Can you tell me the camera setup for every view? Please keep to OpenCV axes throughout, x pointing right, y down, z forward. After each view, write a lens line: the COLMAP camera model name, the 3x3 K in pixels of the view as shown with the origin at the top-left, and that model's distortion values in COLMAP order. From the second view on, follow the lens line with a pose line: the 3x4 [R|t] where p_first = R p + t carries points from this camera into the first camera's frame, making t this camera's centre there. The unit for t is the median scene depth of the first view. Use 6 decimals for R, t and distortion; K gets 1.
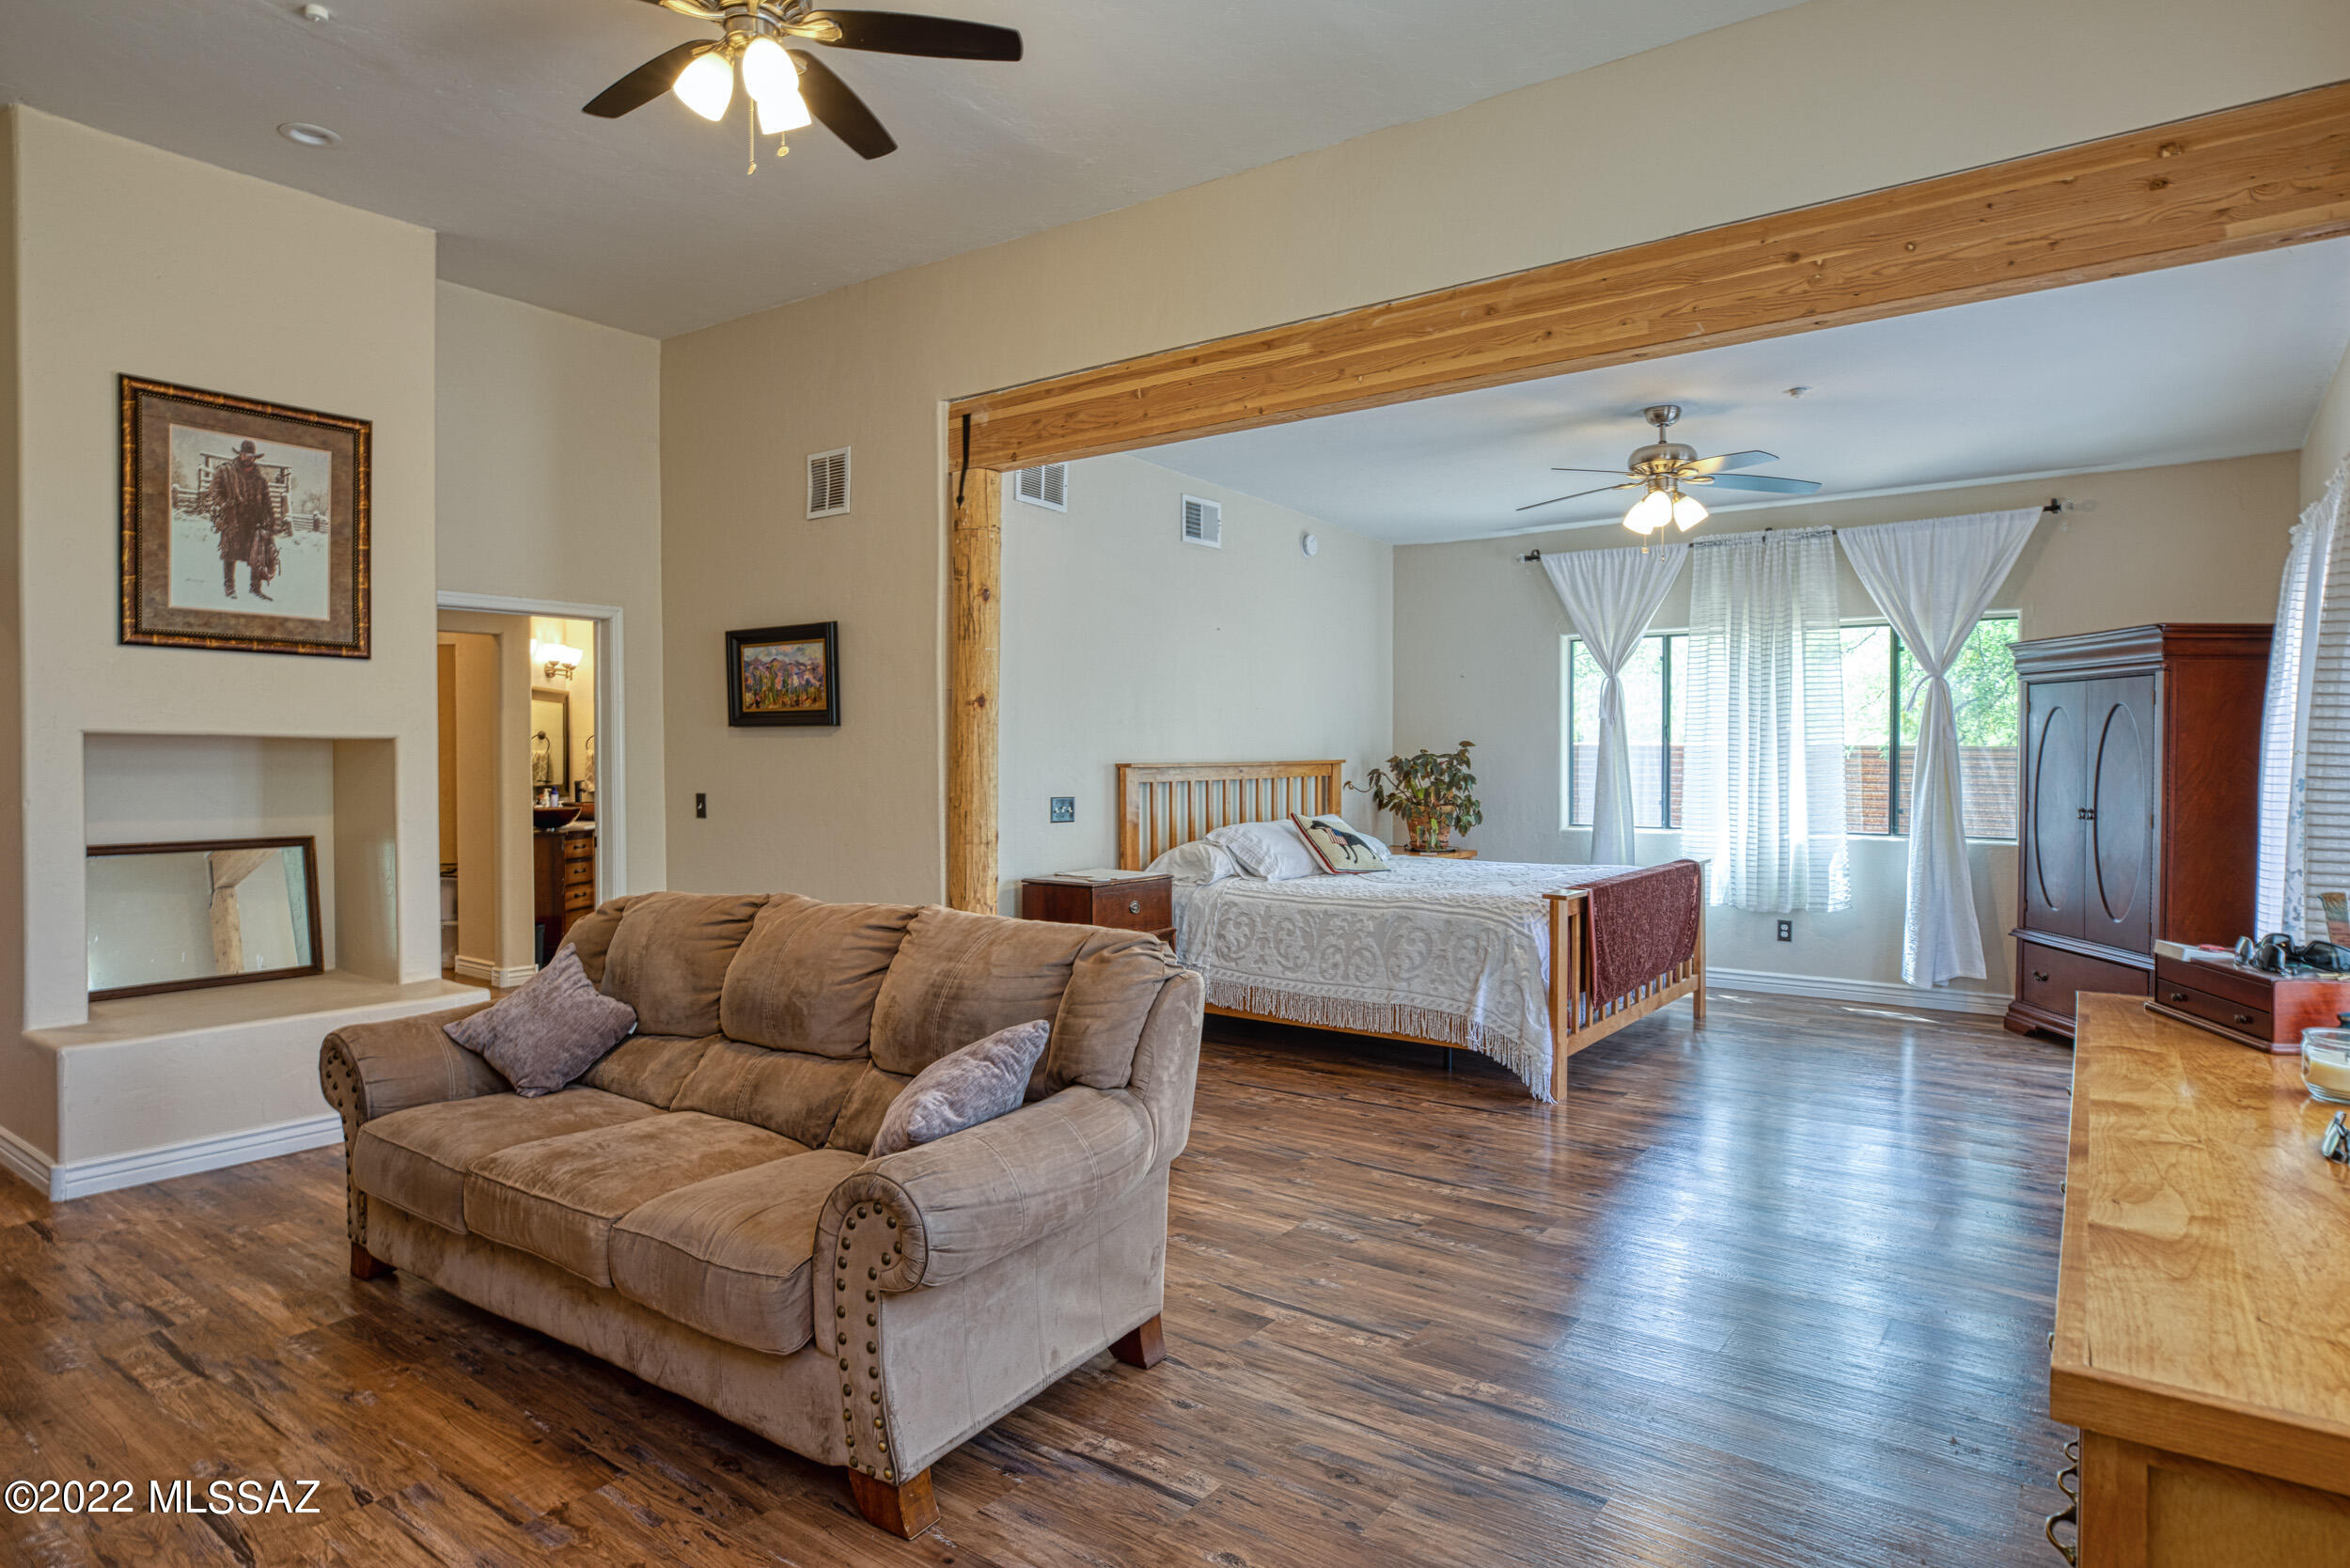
lens RADIAL K [[1331.4, 0, 1175.0], [0, 1331.4, 784.0], [0, 0, 1]] dist [-0.001792, -0.000440]
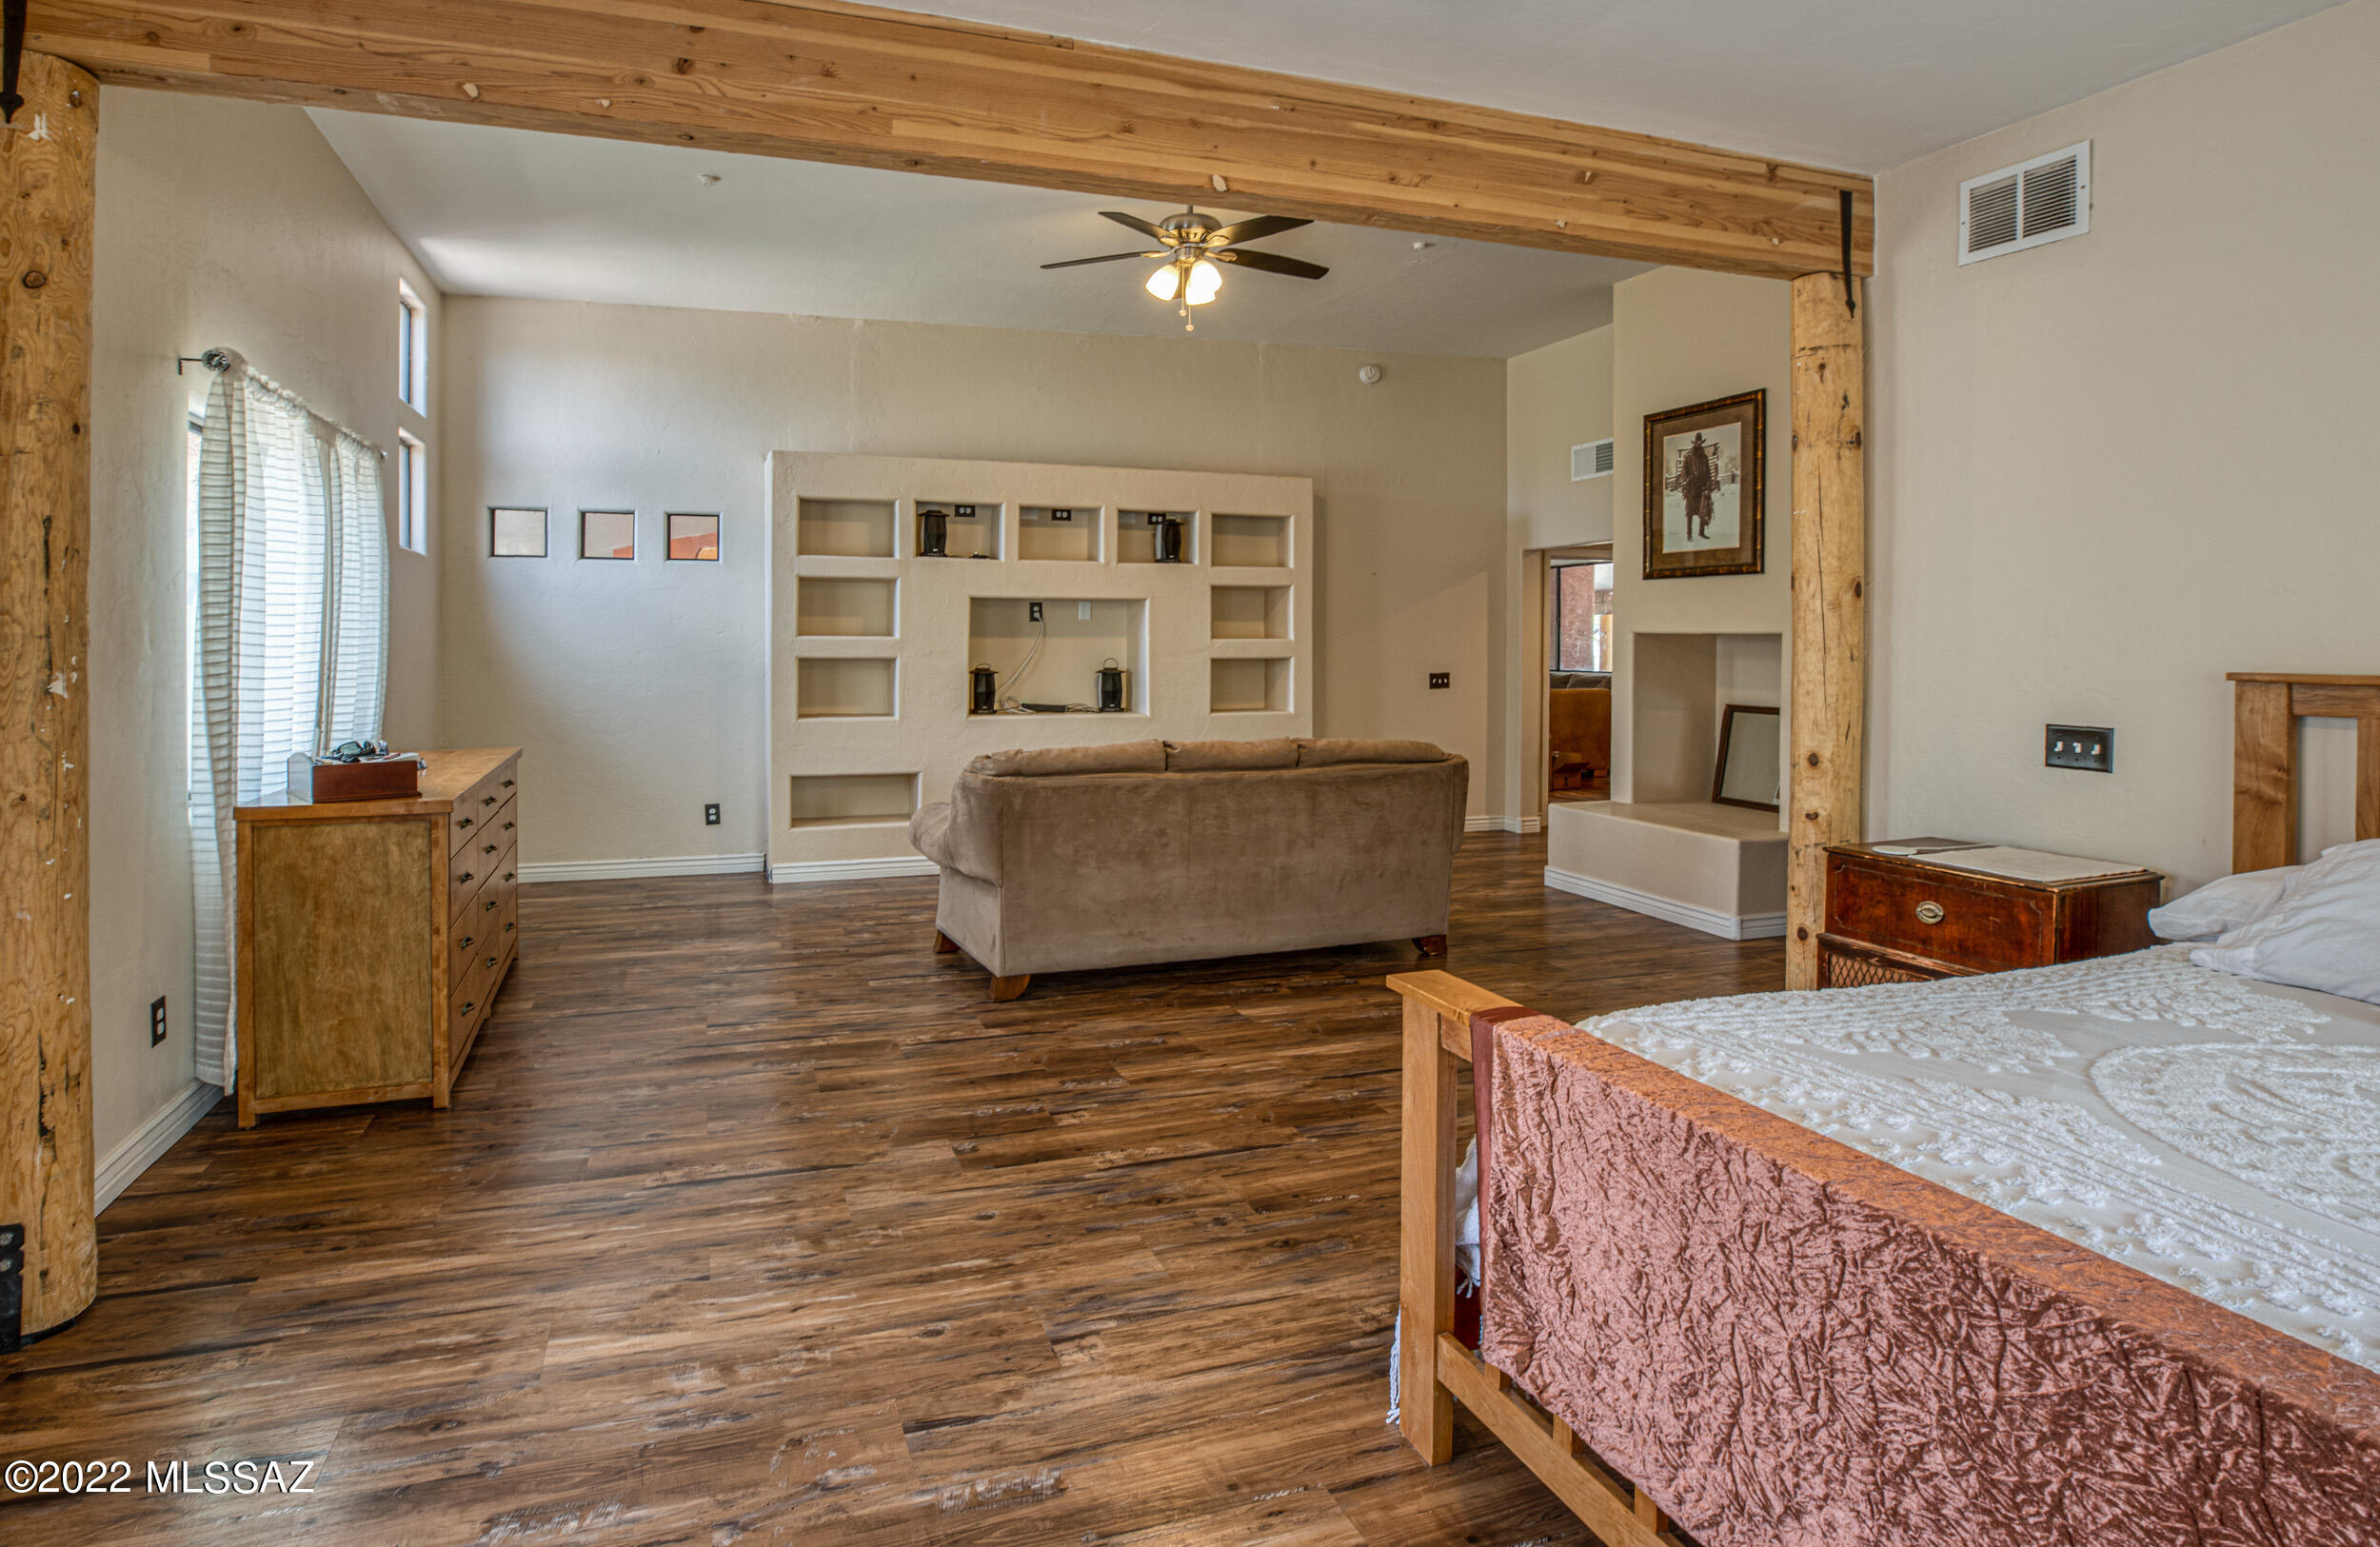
lens RADIAL K [[1112.4, 0, 1190.9], [0, 1112.4, 640.9], [0, 0, 1]] dist [-0.001380, -0.000160]
pose [[-0.487774, 0.000788, -0.872969, 0.650050], [-0.019555, 0.999739, 0.011829, -0.031338], [0.872751, 0.022841, -0.487632, 1.115405]]
